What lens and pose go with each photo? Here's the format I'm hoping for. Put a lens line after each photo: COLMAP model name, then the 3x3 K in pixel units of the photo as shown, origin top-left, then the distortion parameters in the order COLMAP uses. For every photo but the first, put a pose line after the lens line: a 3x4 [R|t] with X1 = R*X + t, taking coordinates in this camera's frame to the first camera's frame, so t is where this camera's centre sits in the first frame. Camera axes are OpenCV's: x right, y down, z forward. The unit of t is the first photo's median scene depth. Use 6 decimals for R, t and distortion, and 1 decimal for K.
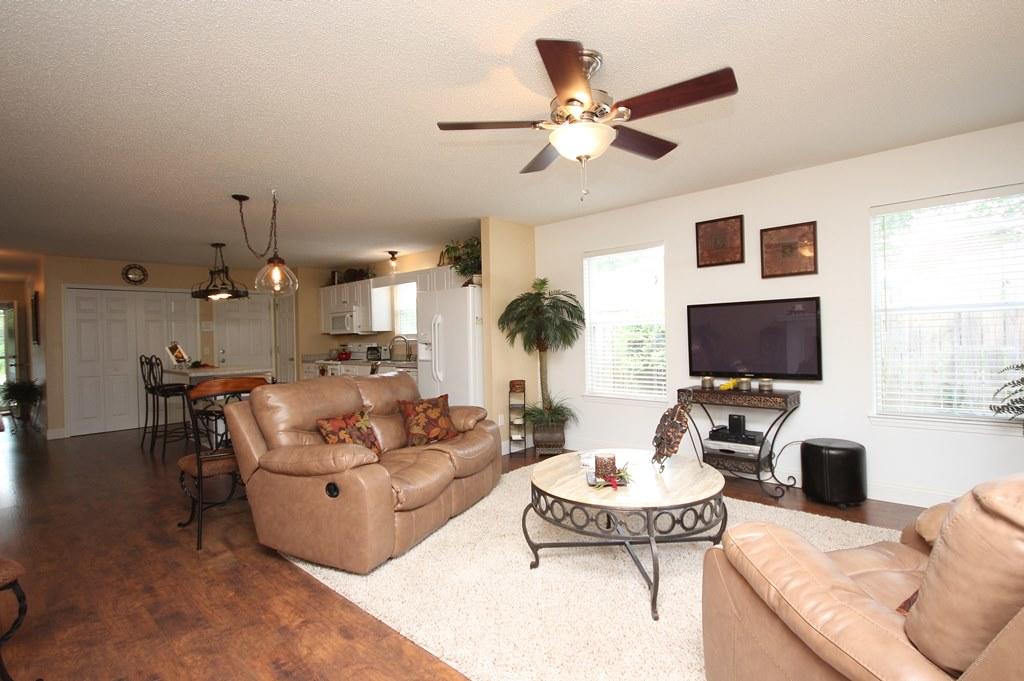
lens RADIAL K [[488.9, 0, 512.0], [0, 488.9, 340.5], [0, 0, 1]] dist [0.026120, 0.000048]
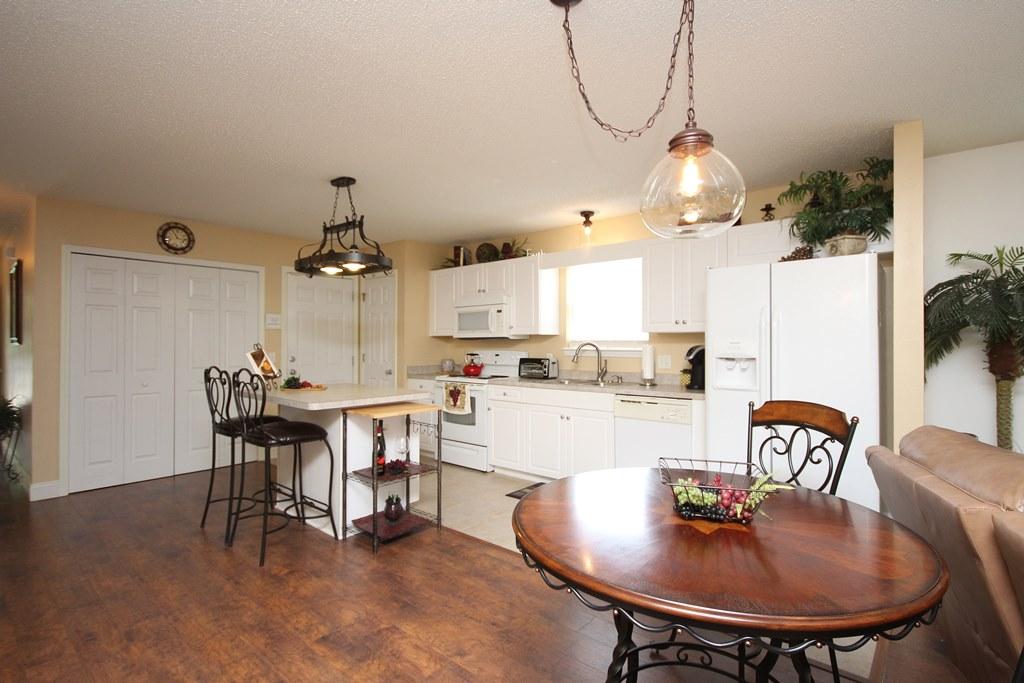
lens RADIAL K [[488.9, 0, 512.0], [0, 488.9, 341.5], [0, 0, 1]] dist [0.026120, 0.000048]
pose [[0.999231, 0.025819, 0.029520, -0.337430], [-0.025505, 0.999615, -0.010965, -0.001588], [-0.029792, 0.010204, 0.999504, 0.340860]]
